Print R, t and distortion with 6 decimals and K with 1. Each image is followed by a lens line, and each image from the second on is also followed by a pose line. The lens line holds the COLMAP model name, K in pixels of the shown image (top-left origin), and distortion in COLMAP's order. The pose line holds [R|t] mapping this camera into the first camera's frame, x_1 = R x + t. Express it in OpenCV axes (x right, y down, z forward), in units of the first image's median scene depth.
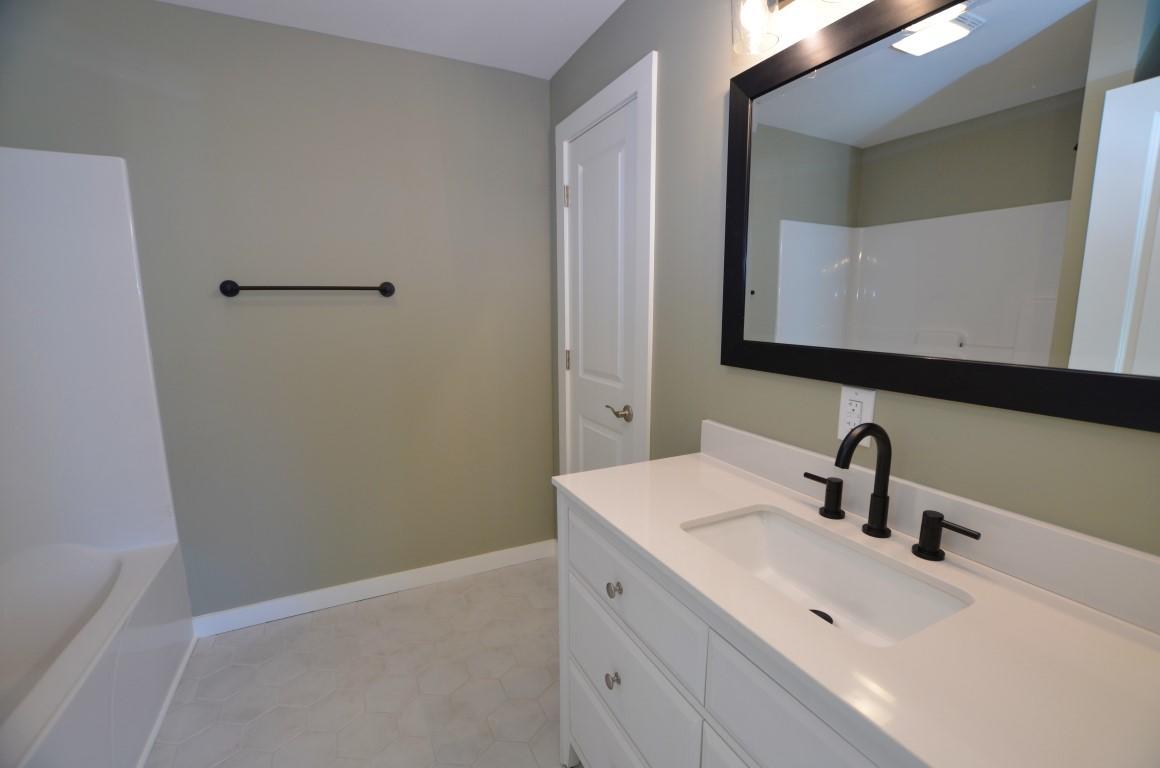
lens RADIAL K [[516.7, 0, 580.0], [0, 516.7, 384.0], [0, 0, 1]] dist [-0.033784, -0.000343]
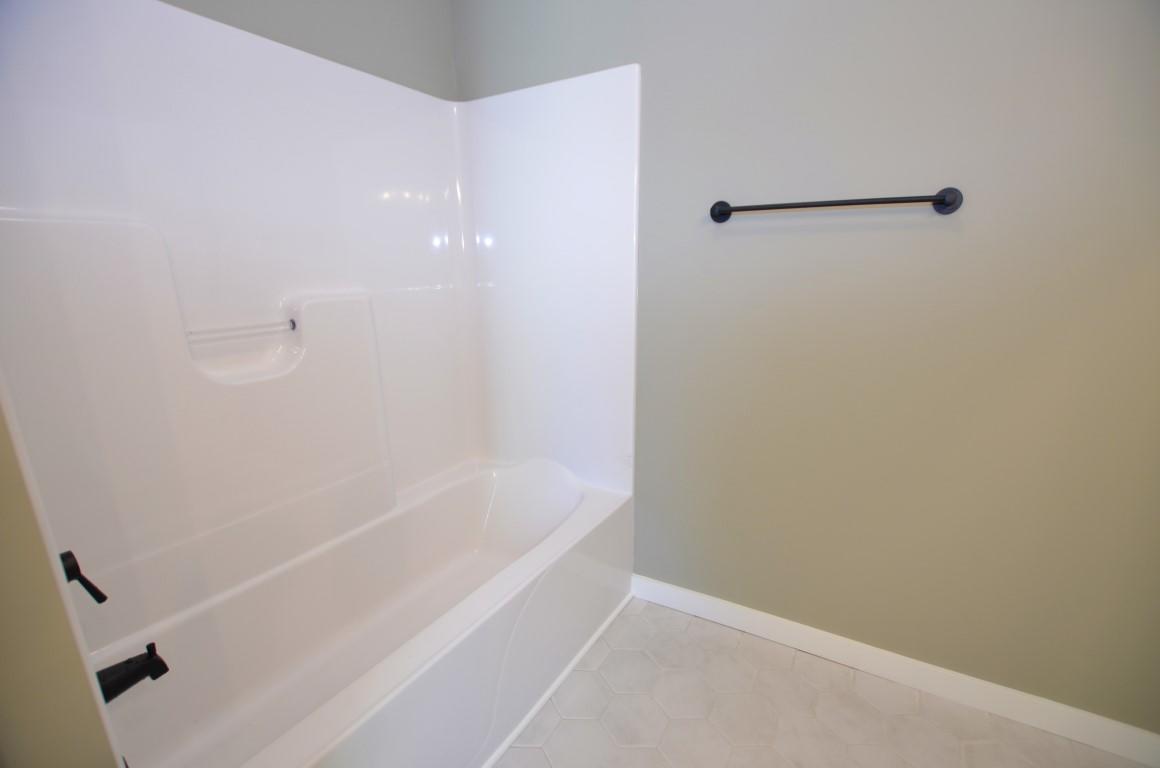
lens RADIAL K [[516.7, 0, 580.0], [0, 516.7, 384.0], [0, 0, 1]] dist [-0.033784, -0.000343]
pose [[0.522295, 0.217298, -0.824615, -0.094261], [-0.083475, 0.975373, 0.204154, -0.075971], [0.848669, -0.037794, 0.527572, 0.406952]]
